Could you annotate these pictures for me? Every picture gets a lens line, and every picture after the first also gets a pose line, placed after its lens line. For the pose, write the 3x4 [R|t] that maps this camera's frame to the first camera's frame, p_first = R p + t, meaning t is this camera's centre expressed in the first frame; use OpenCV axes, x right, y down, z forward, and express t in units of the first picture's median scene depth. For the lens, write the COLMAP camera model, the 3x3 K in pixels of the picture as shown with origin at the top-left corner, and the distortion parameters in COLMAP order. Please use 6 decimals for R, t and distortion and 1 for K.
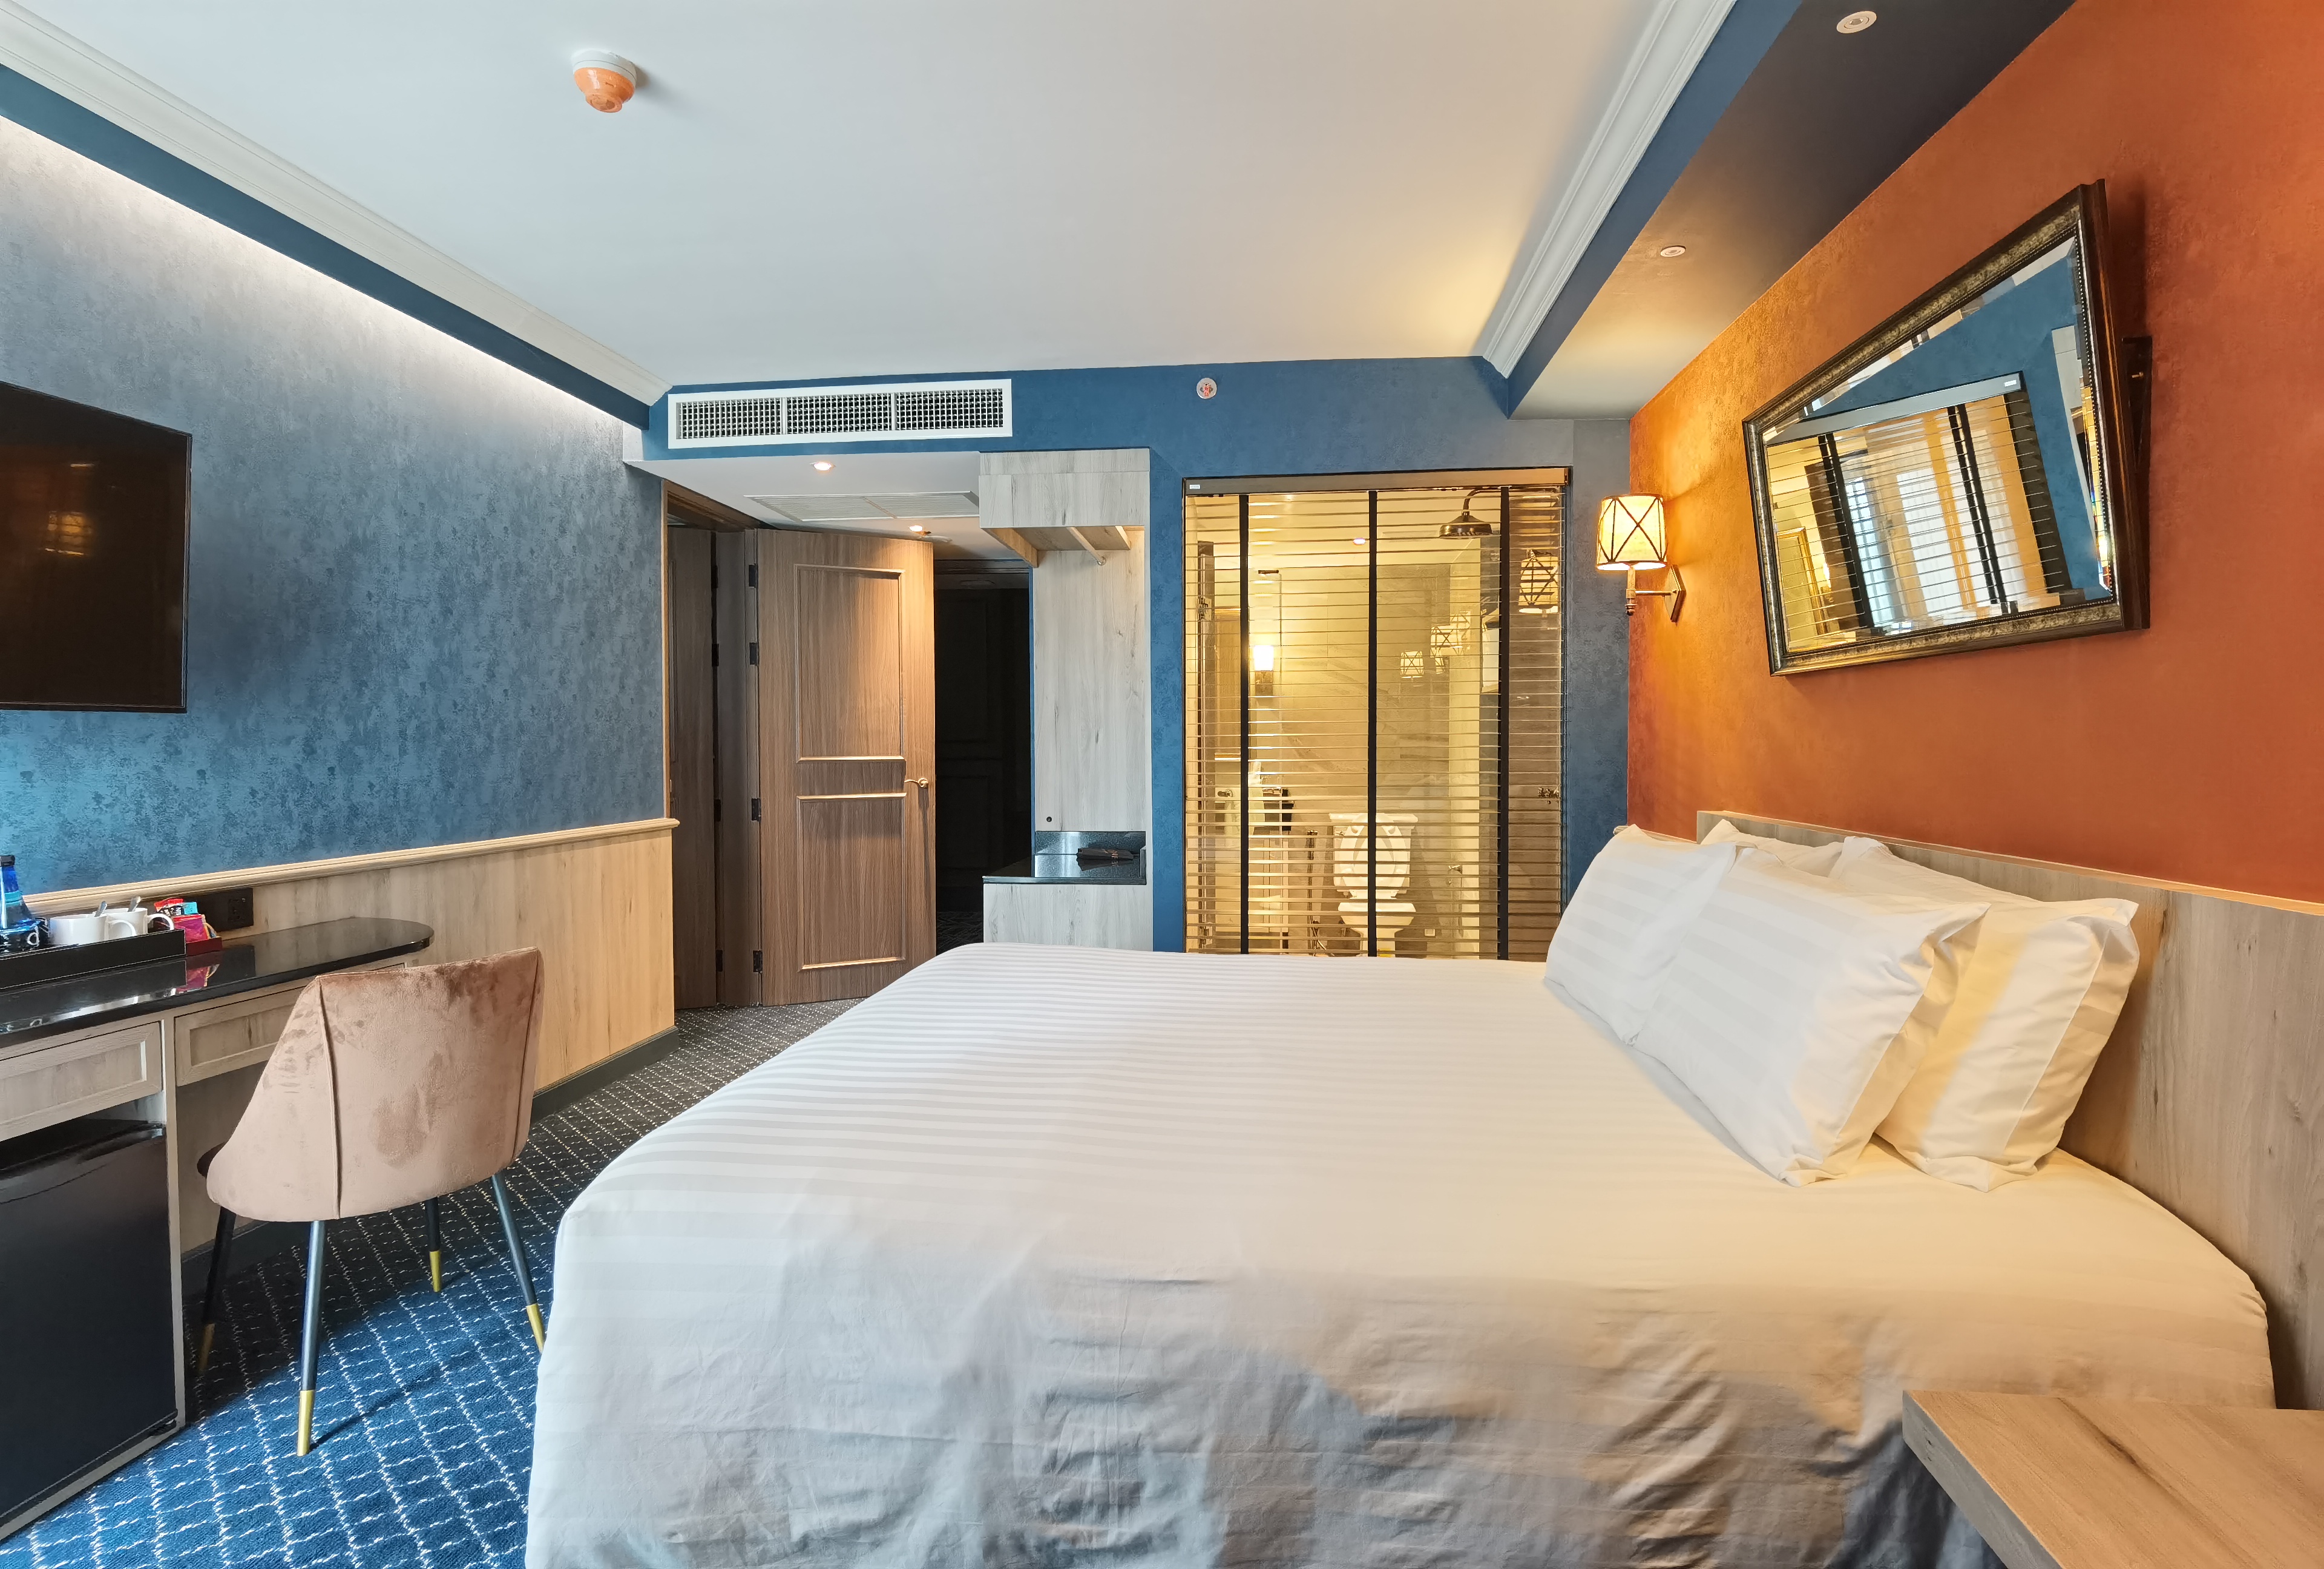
lens RADIAL K [[1215.8, 0, 1126.9], [0, 1215.8, 778.1], [0, 0, 1]] dist [-0.054923, 0.026724]
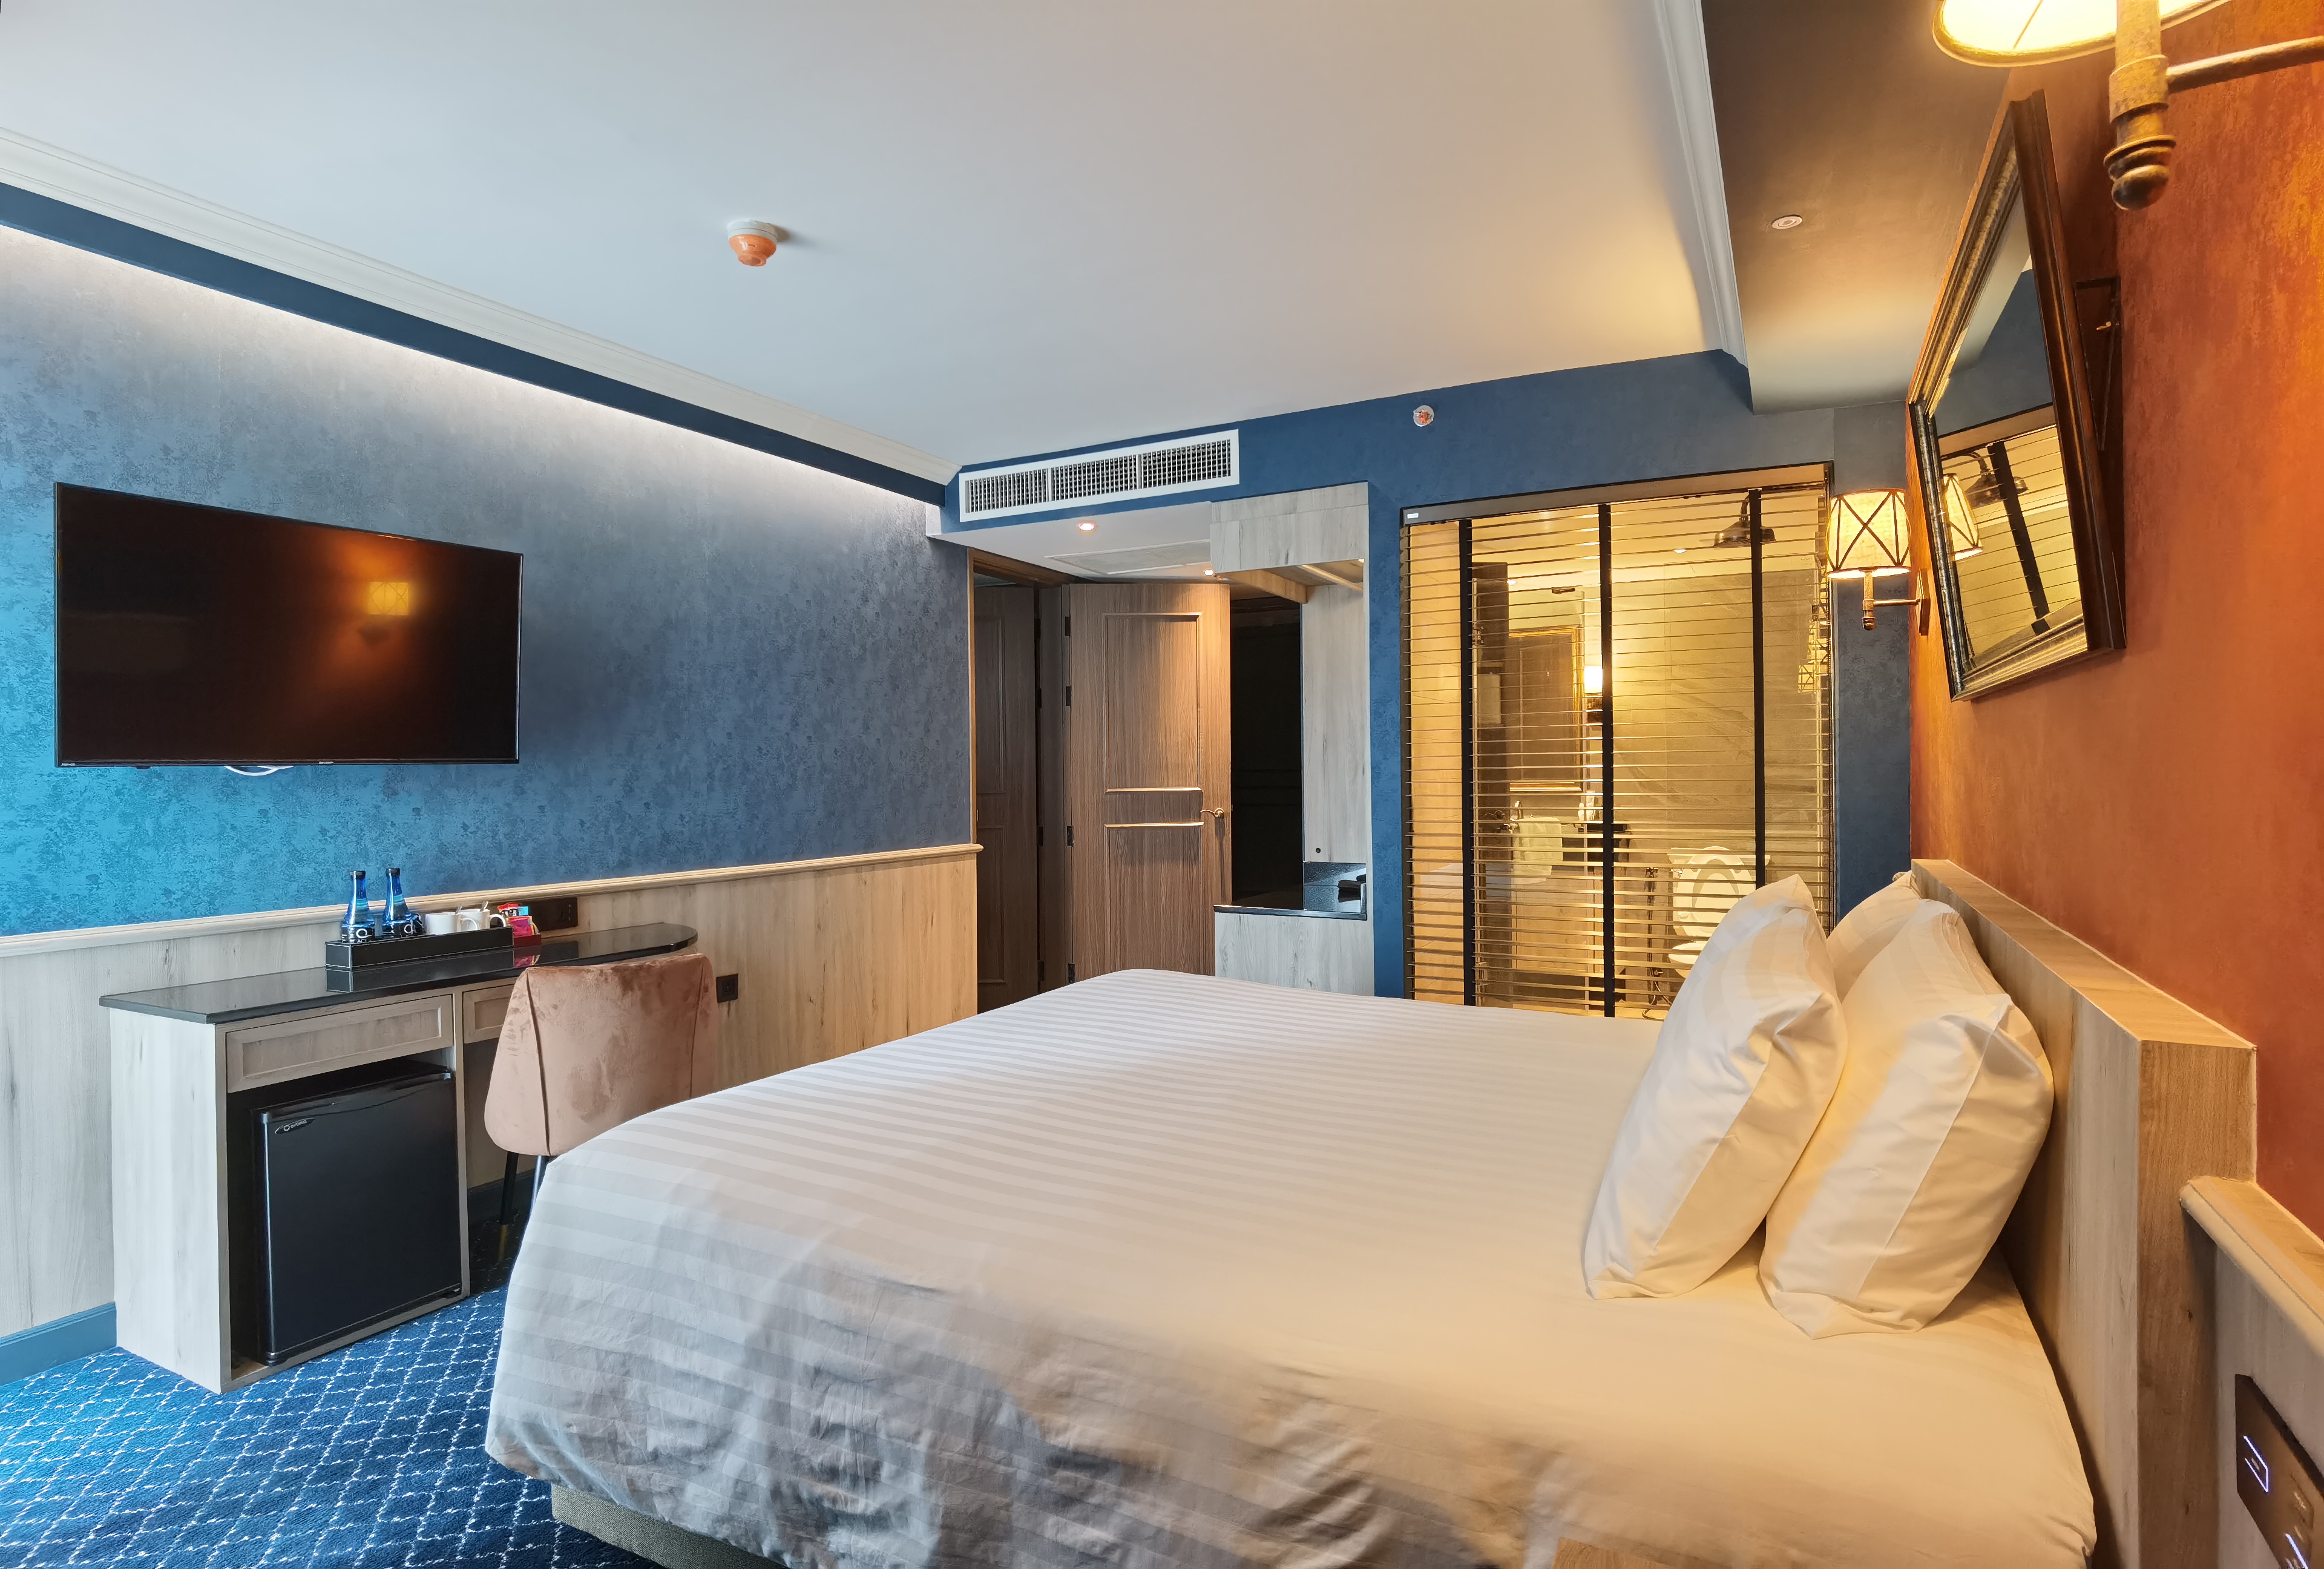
lens RADIAL K [[1195.0, 0, 1162.0], [0, 1195.0, 784.5], [0, 0, 1]] dist [-0.034271, -0.000752]
pose [[0.928656, -0.002113, -0.370937, 0.374104], [-0.002641, 0.999921, -0.012310, -0.017447], [0.370933, 0.012411, 0.928577, 0.038173]]
